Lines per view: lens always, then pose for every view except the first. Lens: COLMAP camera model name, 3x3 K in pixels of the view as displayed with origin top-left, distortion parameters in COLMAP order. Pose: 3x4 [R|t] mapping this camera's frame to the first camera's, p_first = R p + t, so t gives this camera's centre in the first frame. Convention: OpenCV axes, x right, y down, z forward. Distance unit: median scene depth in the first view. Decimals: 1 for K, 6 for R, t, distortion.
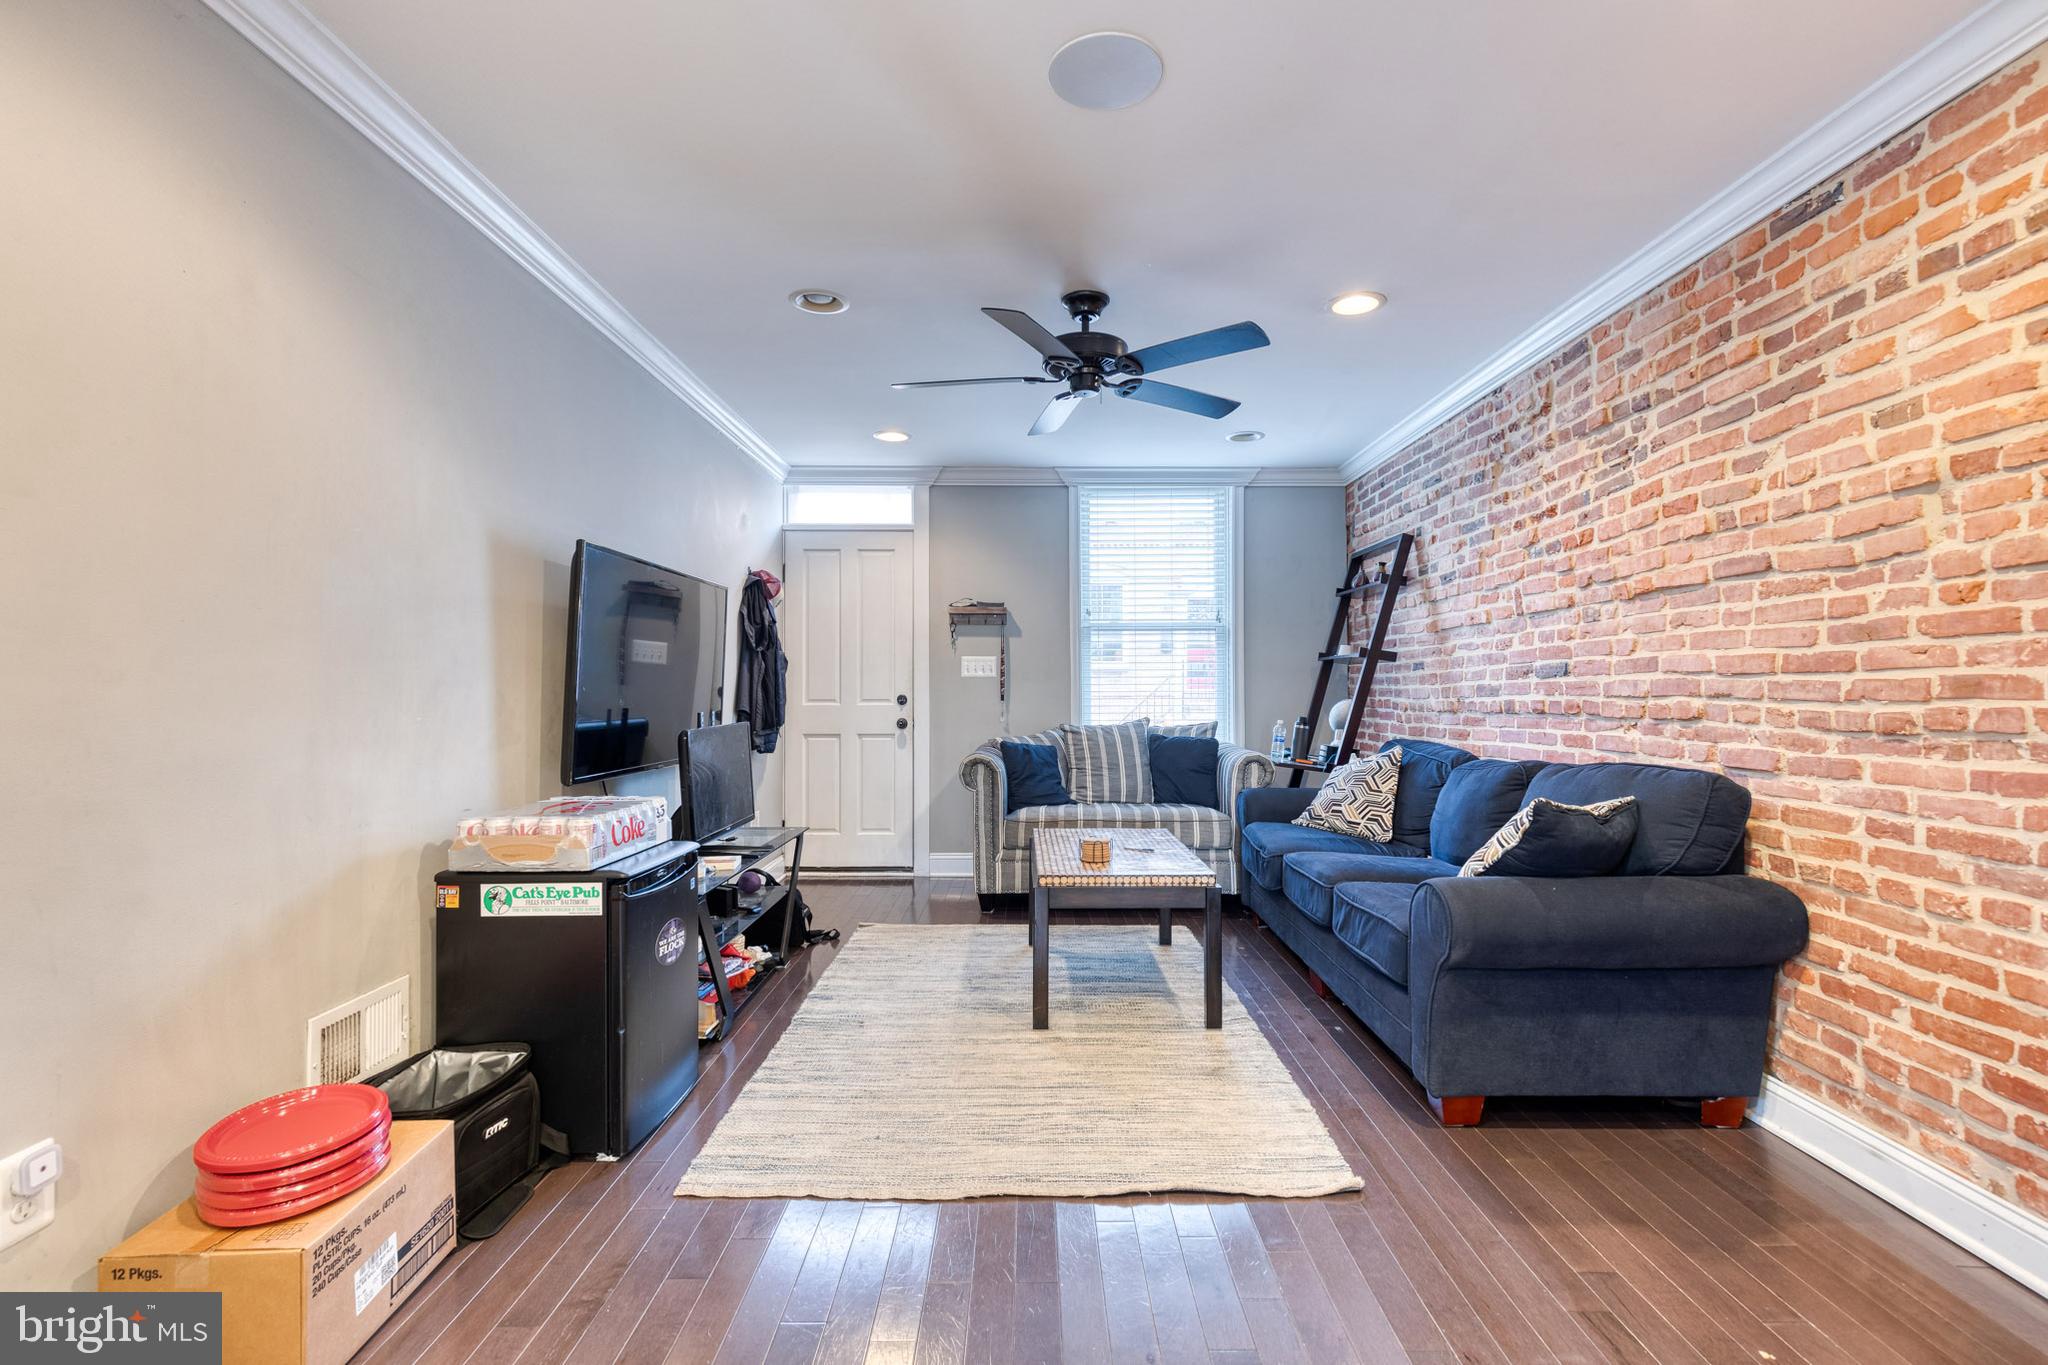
lens RADIAL K [[931.6, 0, 1035.5], [0, 931.6, 681.8], [0, 0, 1]] dist [0.019257, -0.000086]
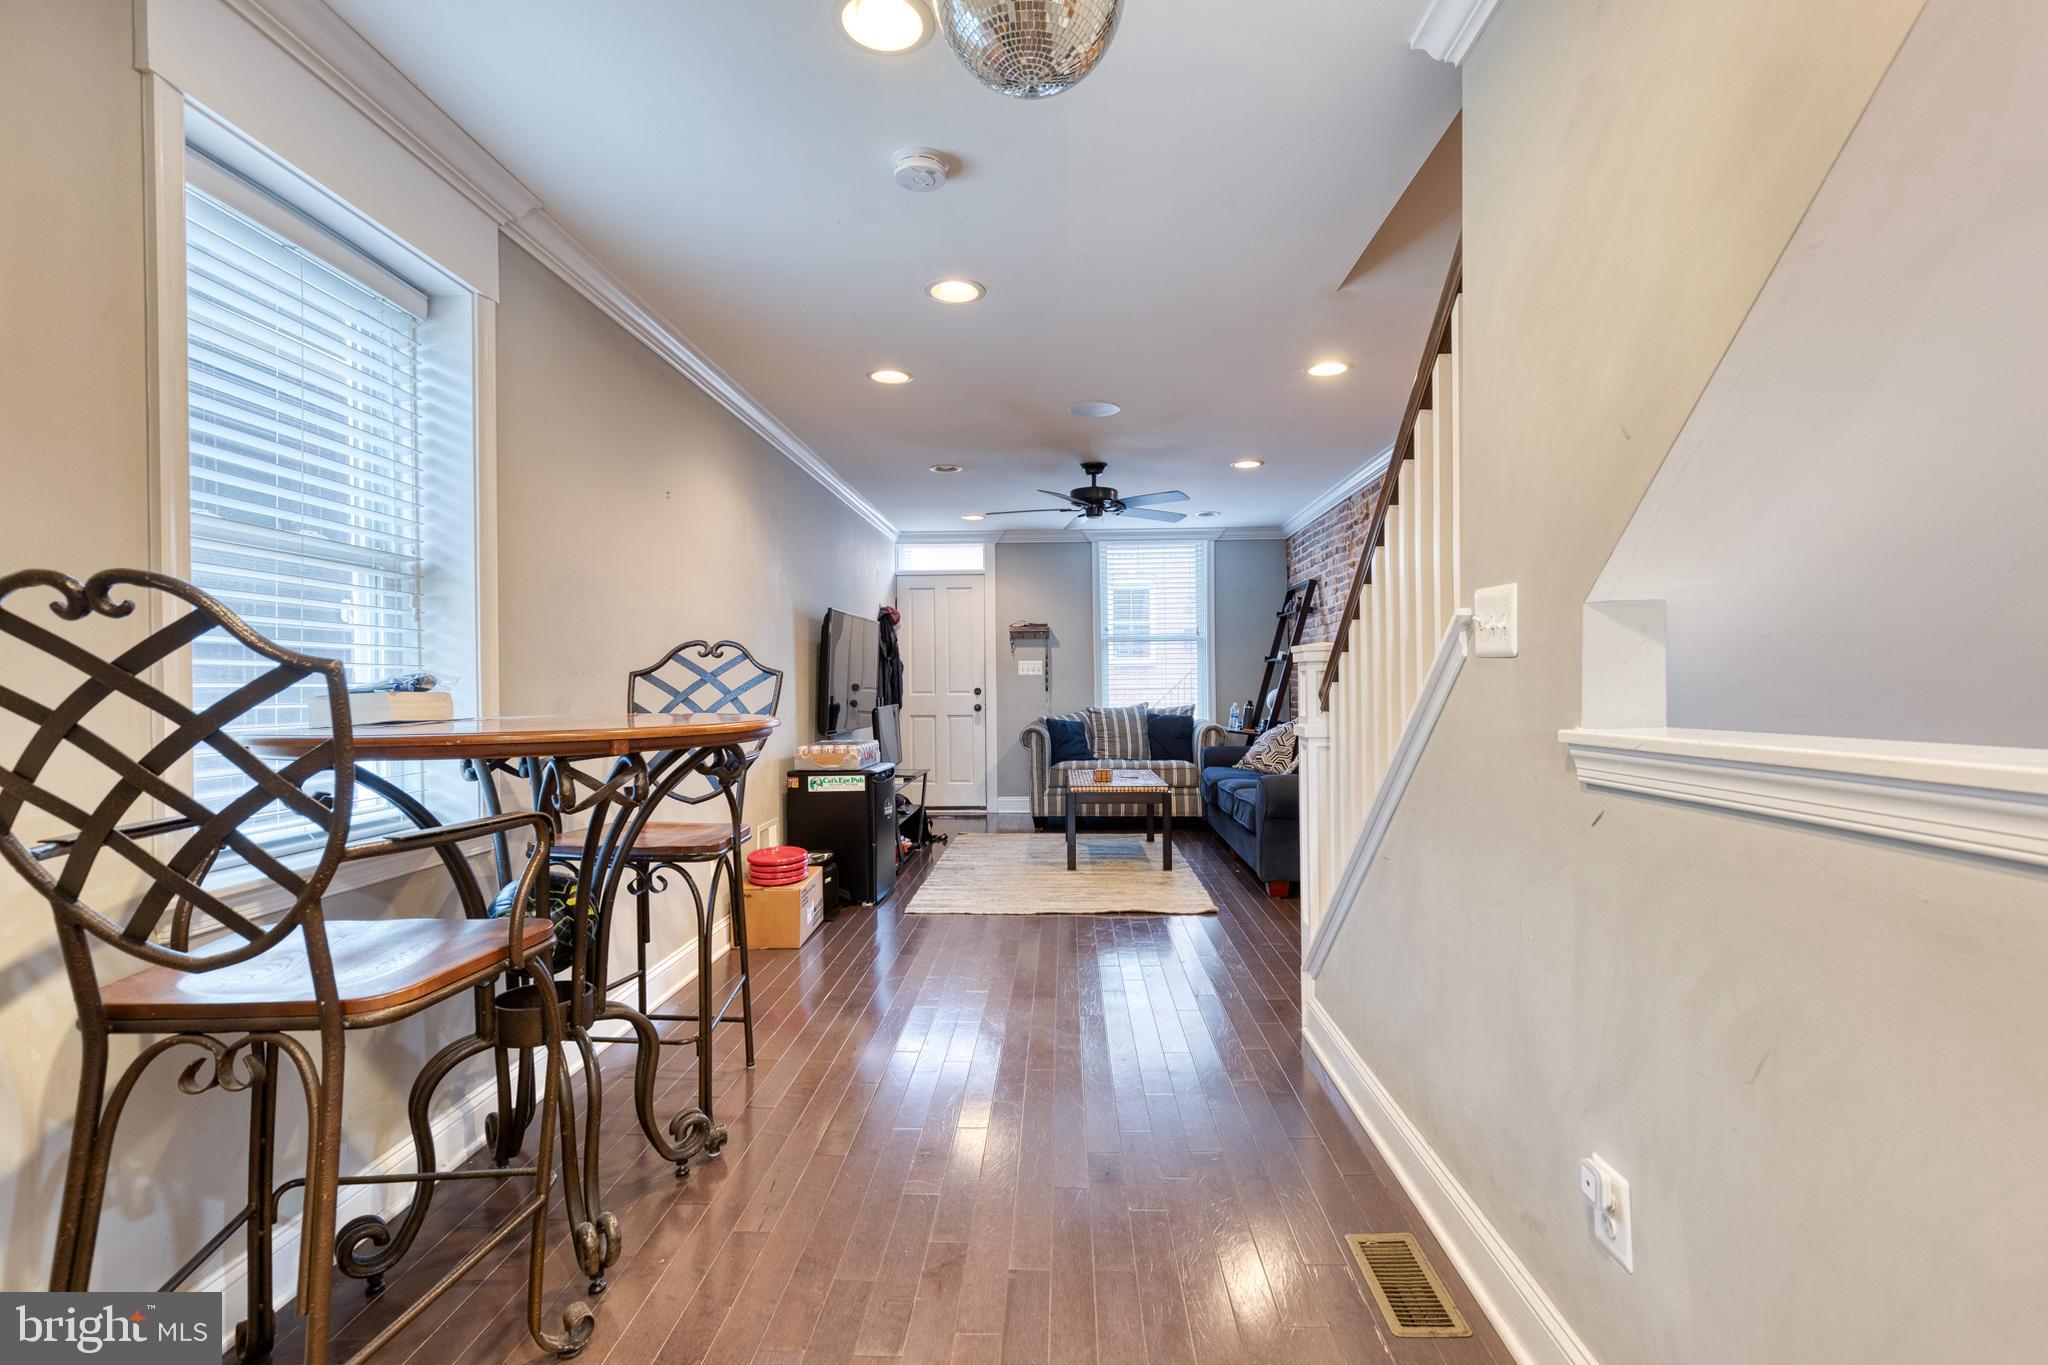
lens RADIAL K [[931.6, 0, 1035.5], [0, 931.6, 681.8], [0, 0, 1]] dist [0.019257, -0.000086]
pose [[0.999097, -0.007924, -0.041747, 0.008798], [0.008202, 0.999945, 0.006498, -0.004936], [0.041693, -0.006835, 0.999107, -0.531706]]
